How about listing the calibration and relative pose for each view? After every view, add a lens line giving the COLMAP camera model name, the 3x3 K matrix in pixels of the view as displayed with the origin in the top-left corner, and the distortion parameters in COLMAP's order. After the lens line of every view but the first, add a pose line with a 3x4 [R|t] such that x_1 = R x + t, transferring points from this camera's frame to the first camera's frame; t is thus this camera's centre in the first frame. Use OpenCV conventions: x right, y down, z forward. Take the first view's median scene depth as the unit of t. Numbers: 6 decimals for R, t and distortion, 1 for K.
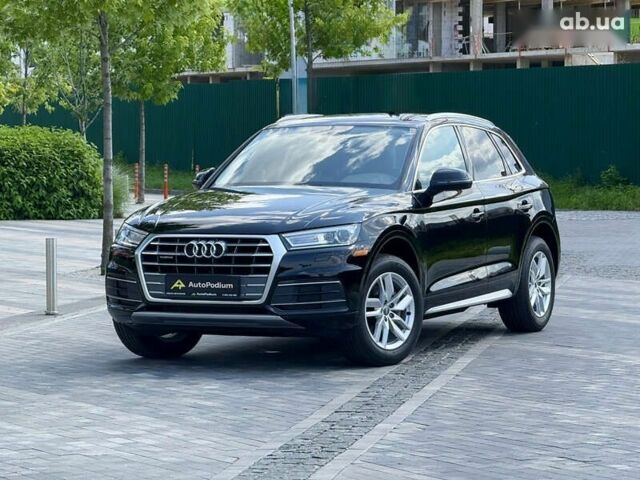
lens RADIAL K [[2232.8, 0, 320.0], [0, 2232.8, 240.0], [0, 0, 1]] dist [0.345479, 1.312019]
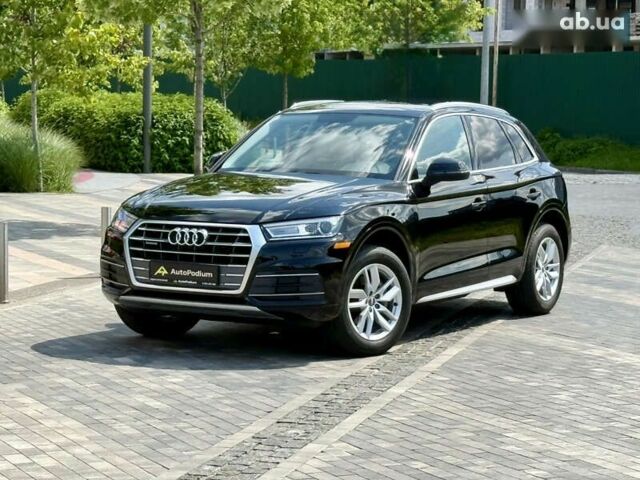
lens RADIAL K [[1733.1, 0, 320.0], [0, 1733.1, 240.0], [0, 0, 1]] dist [0.258495, 0.965786]
pose [[0.996016, 0.029298, -0.084221, 0.072521], [-0.026356, 0.999010, 0.035824, -0.023709], [0.085187, -0.033462, 0.995803, 0.225583]]
